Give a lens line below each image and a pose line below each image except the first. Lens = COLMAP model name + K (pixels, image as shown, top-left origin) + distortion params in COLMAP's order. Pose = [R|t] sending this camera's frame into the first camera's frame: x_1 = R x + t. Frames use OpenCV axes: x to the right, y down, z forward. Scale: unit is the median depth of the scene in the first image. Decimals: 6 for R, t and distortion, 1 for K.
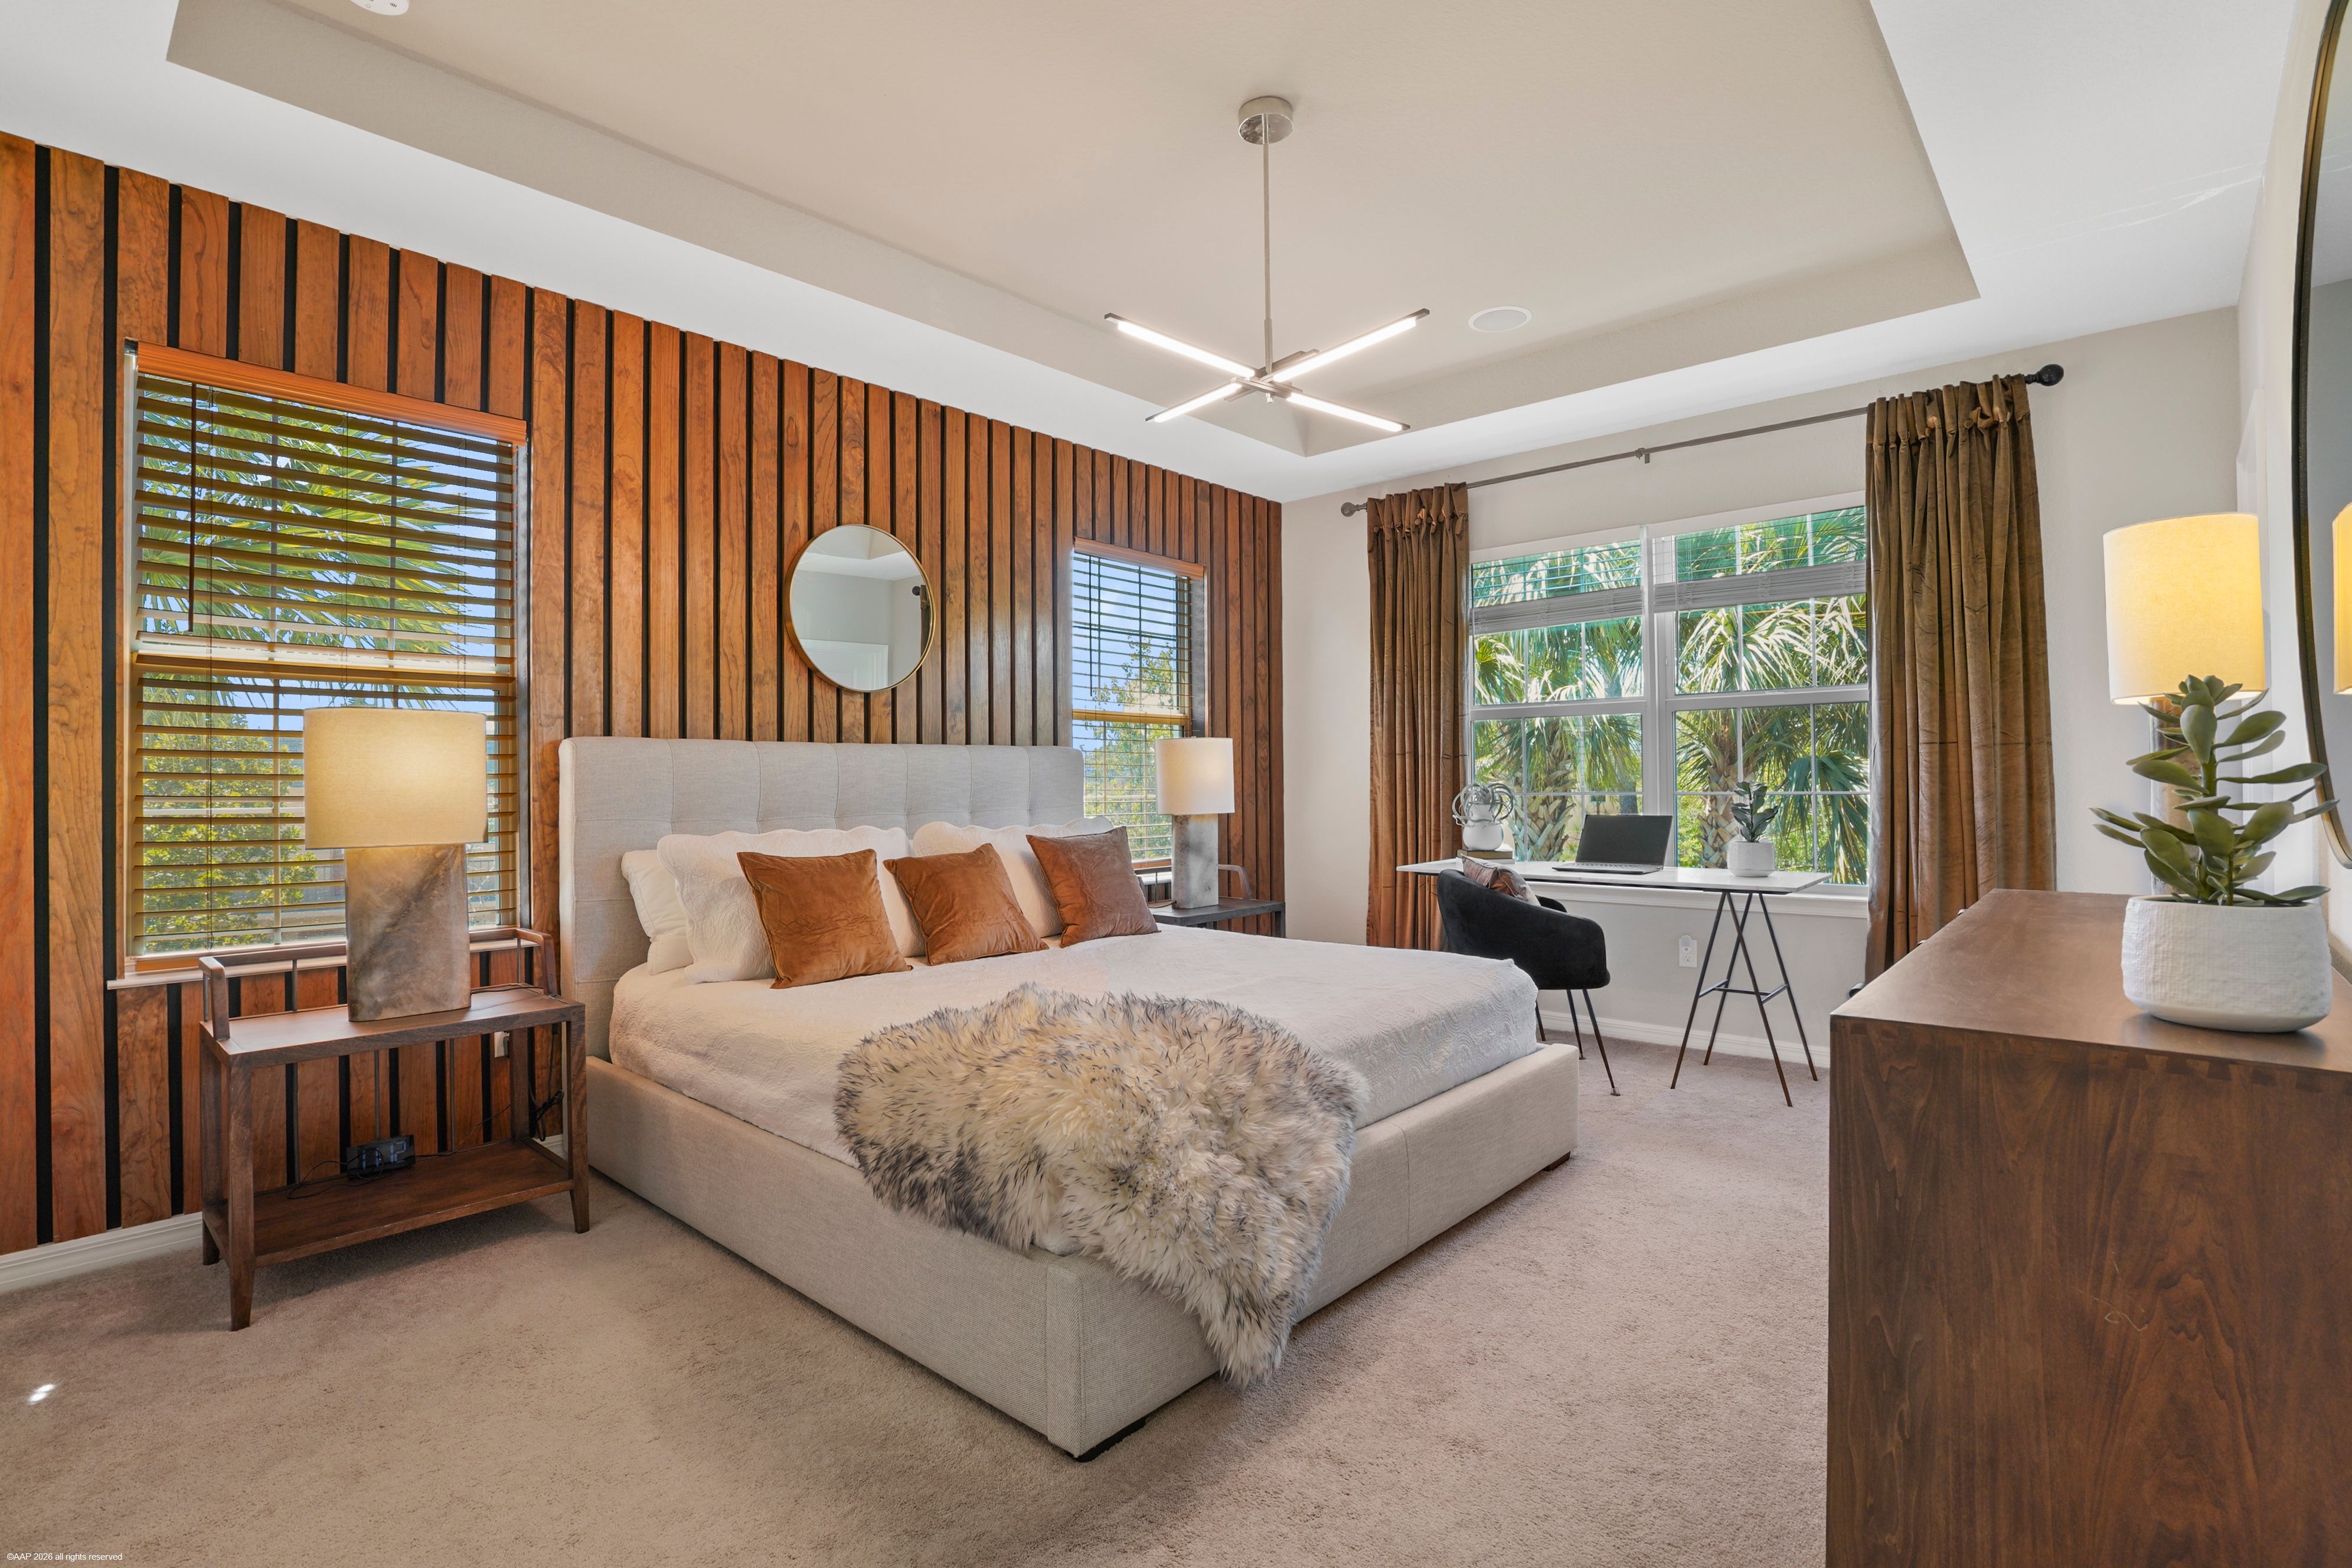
lens RADIAL K [[1113.8, 0, 1153.9], [0, 1113.8, 778.4], [0, 0, 1]] dist [-0.060269, 0.017874]
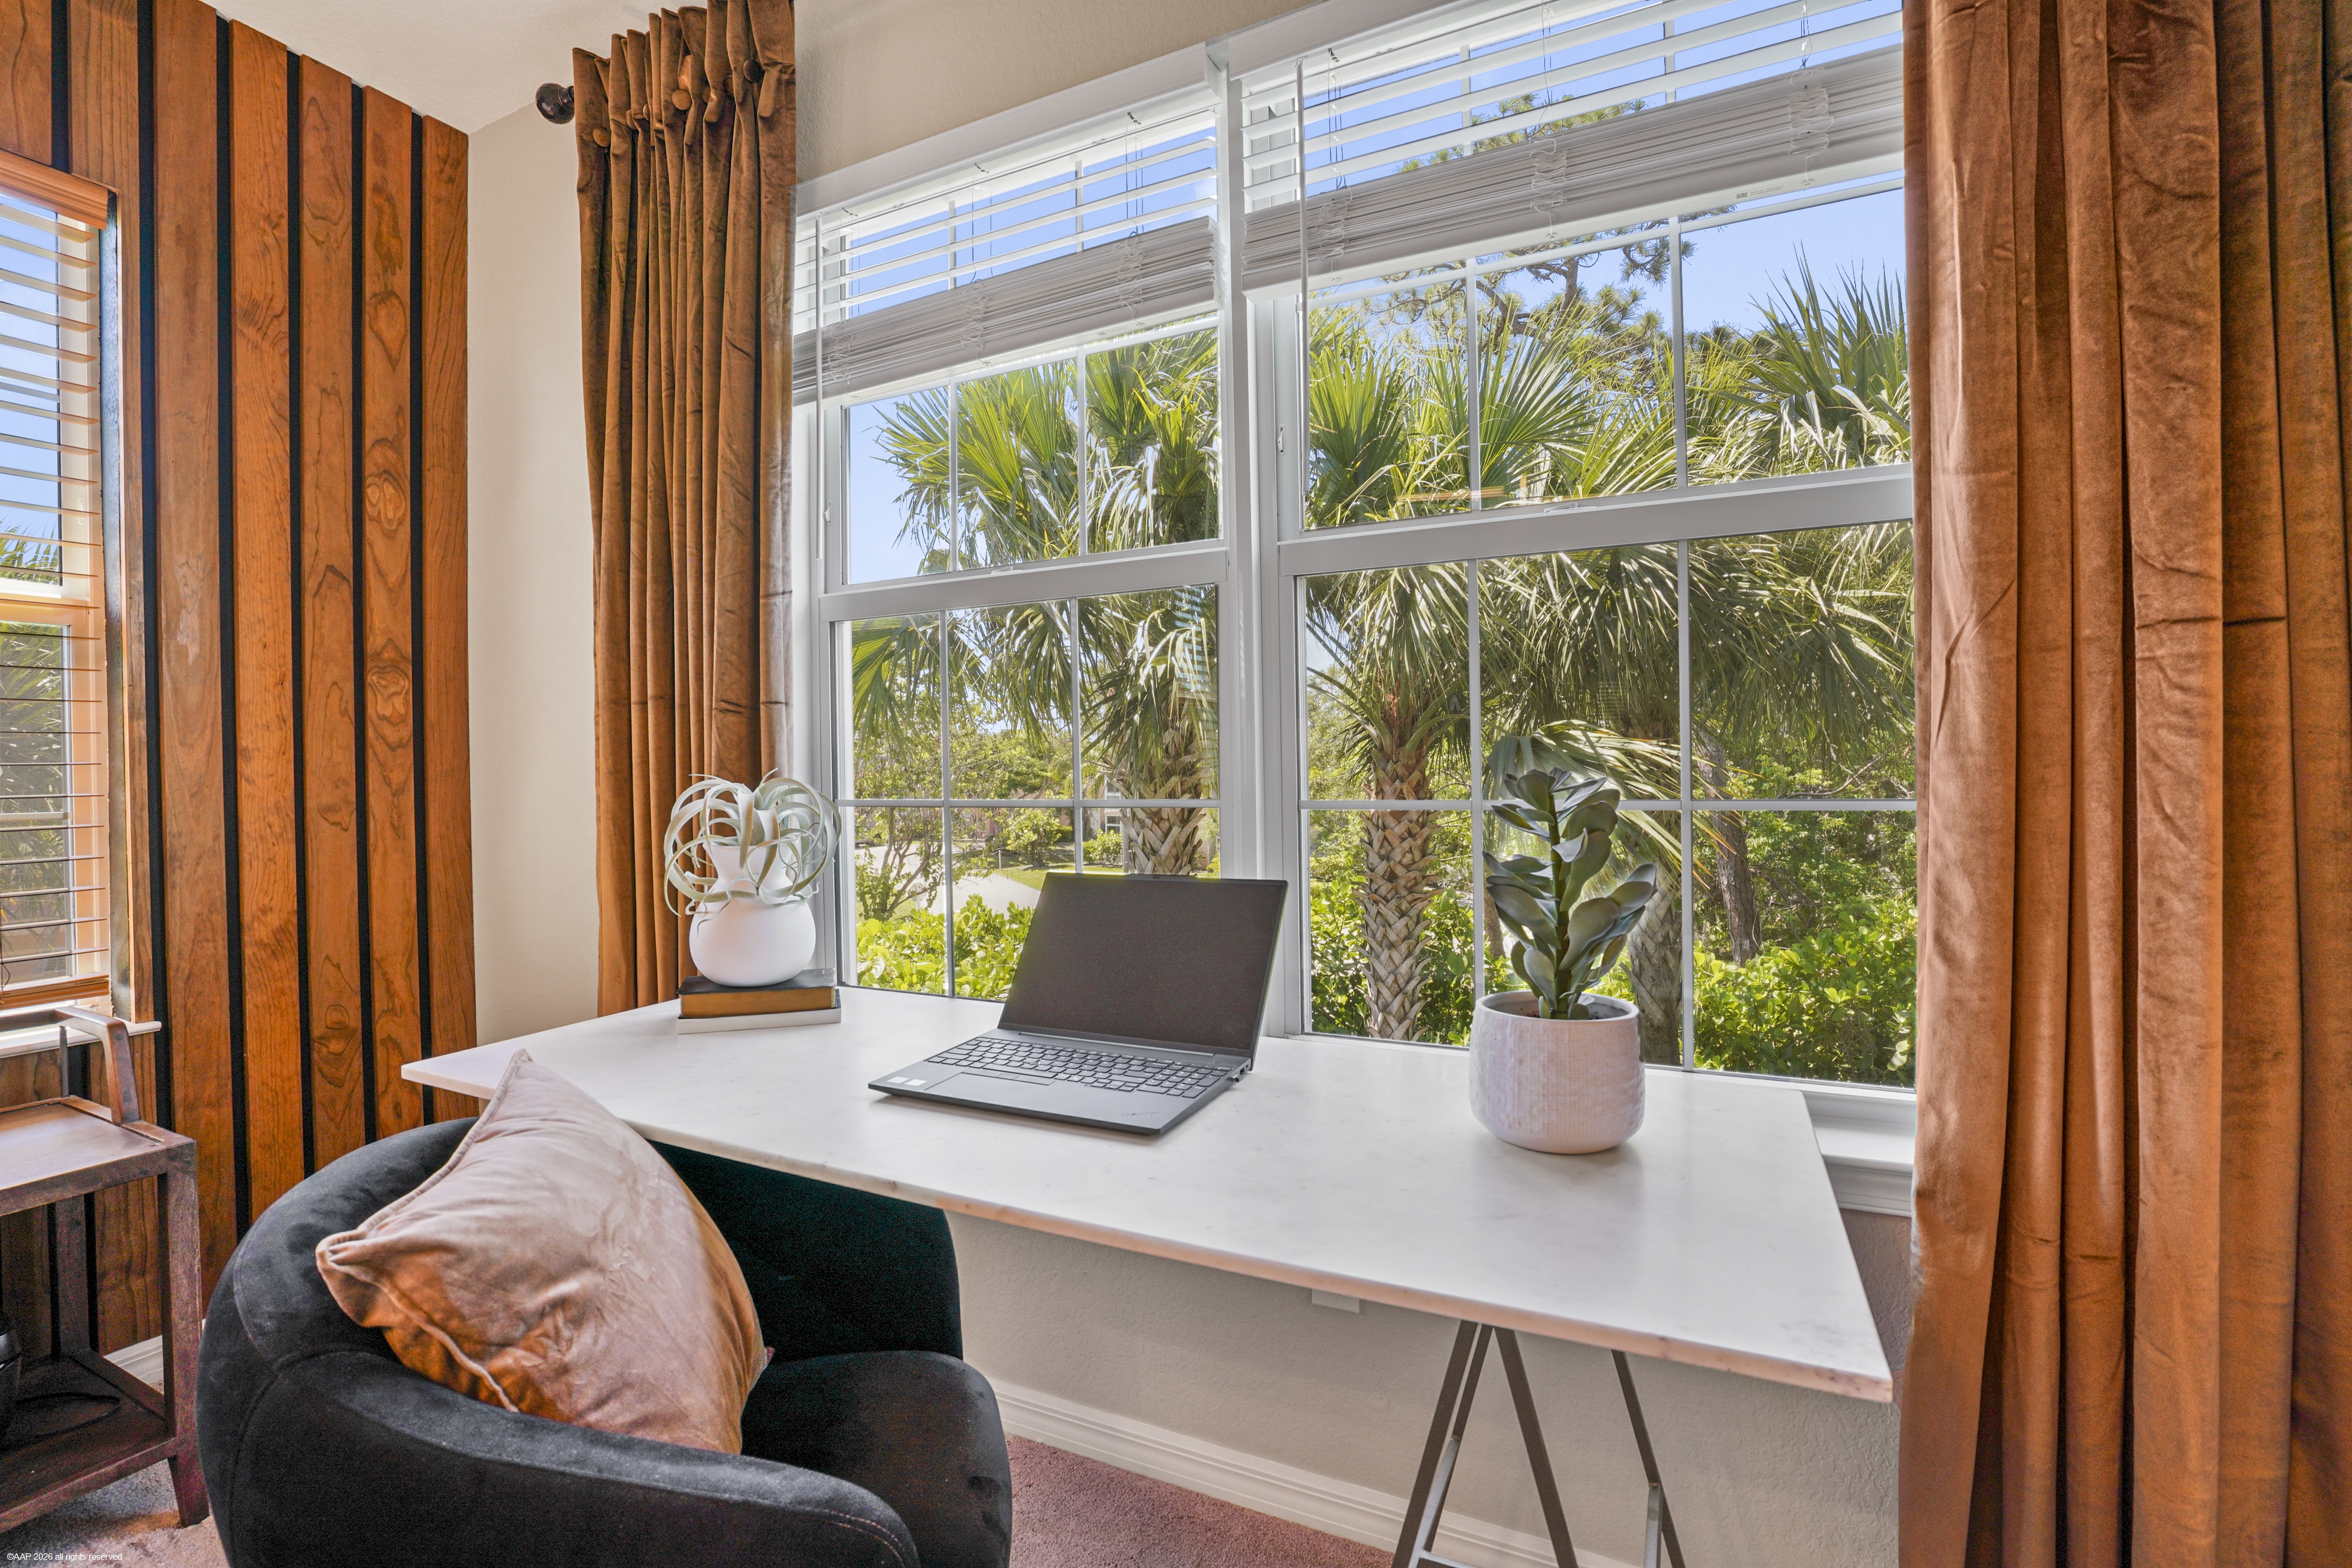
lens RADIAL K [[1096.2, 0, 1166.5], [0, 1096.2, 756.1], [0, 0, 1]] dist [-0.057742, 0.022041]
pose [[0.959644, -0.002127, 0.281210, 0.417110], [0.004773, 0.999951, -0.008724, 0.000692], [-0.281178, 0.009714, 0.959607, 0.845289]]
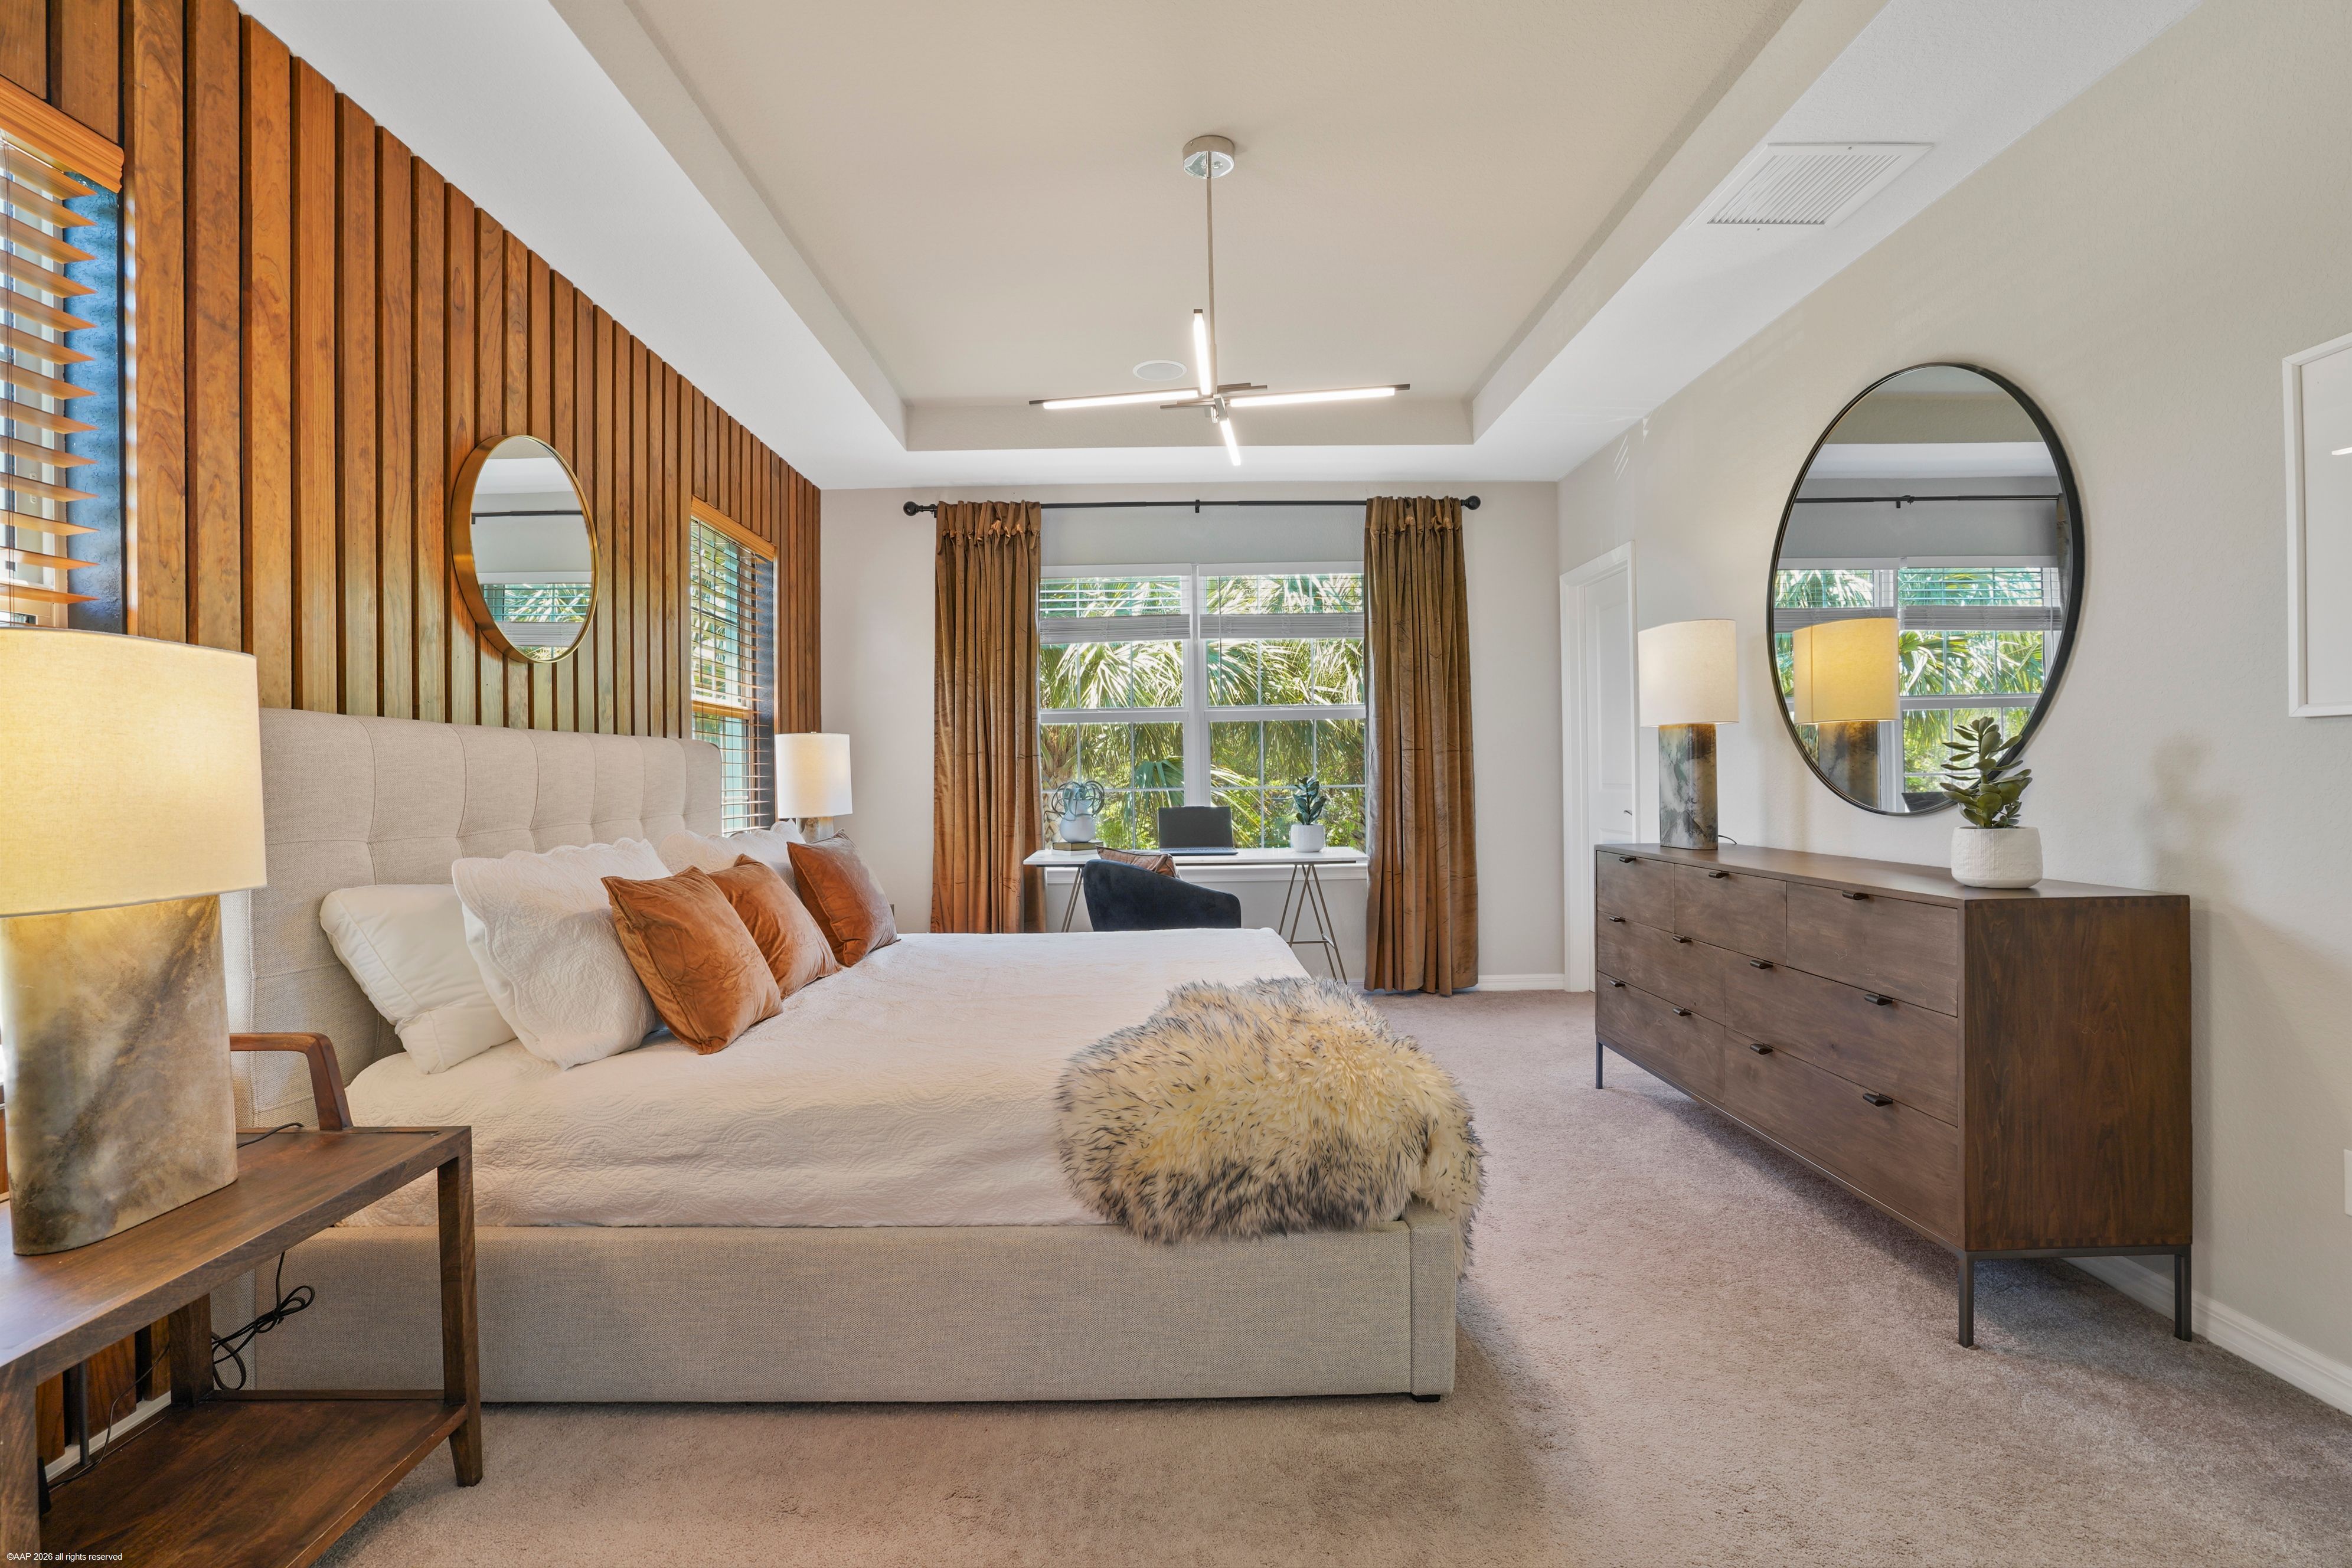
lens RADIAL K [[1081.5, 0, 1167.7], [0, 1081.5, 779.9], [0, 0, 1]] dist [-0.059091, 0.020033]
pose [[0.730556, -0.004016, 0.682841, -0.474382], [0.005173, 0.999987, 0.000347, 0.004328], [-0.682833, 0.003279, 0.730567, 0.200780]]
